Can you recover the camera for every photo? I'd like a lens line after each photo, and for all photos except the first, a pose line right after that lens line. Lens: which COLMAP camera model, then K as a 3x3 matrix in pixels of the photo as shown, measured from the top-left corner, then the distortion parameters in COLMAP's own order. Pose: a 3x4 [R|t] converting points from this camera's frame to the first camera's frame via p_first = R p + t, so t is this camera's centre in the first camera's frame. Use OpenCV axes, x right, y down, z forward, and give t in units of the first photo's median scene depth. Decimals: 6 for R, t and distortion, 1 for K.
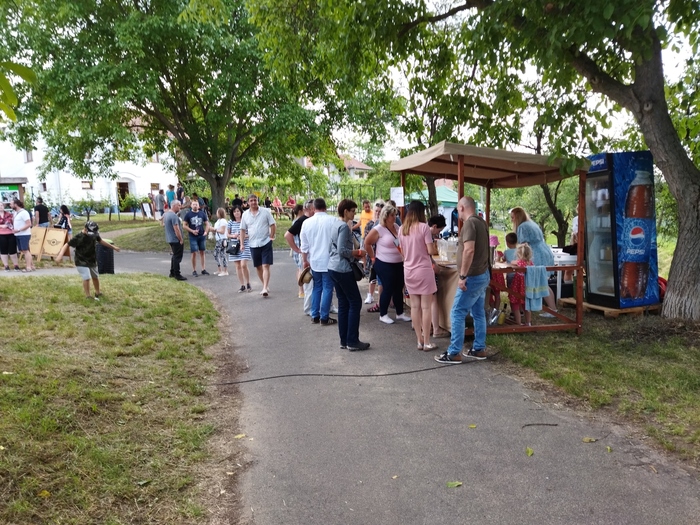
lens RADIAL K [[529.0, 0, 350.8], [0, 529.0, 264.6], [0, 0, 1]] dist [0.083832, -0.099254]
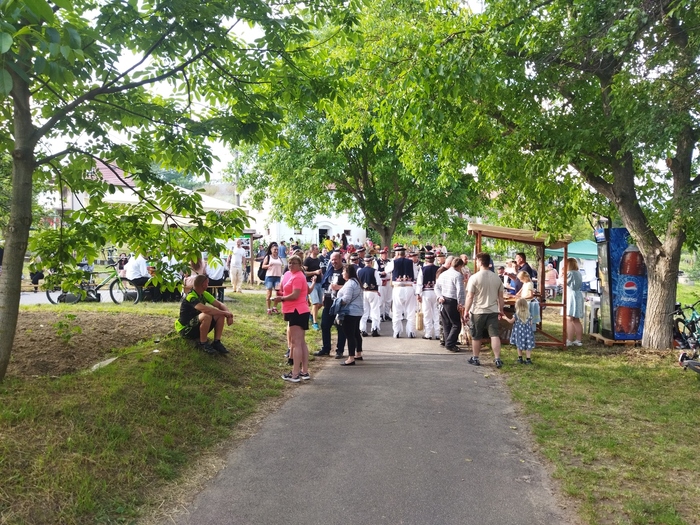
lens RADIAL K [[506.5, 0, 350.4], [0, 506.5, 259.9], [0, 0, 1]] dist [0.080057, -0.253887]
pose [[0.934267, 0.040790, -0.354234, 0.101582], [-0.071737, 0.994624, -0.074672, 0.007521], [0.349284, 0.095175, 0.932171, -0.150704]]
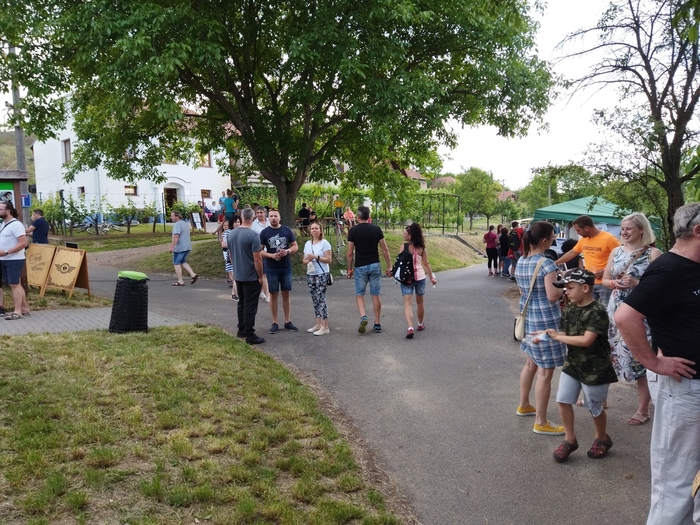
lens RADIAL K [[511.5, 0, 350.7], [0, 511.5, 257.8], [0, 0, 1]] dist [0.087246, -0.078190]
pose [[0.997551, 0.025120, -0.065269, -0.105063], [-0.027175, 0.999156, -0.030790, -0.030670], [0.064441, 0.032488, 0.997393, 0.255441]]
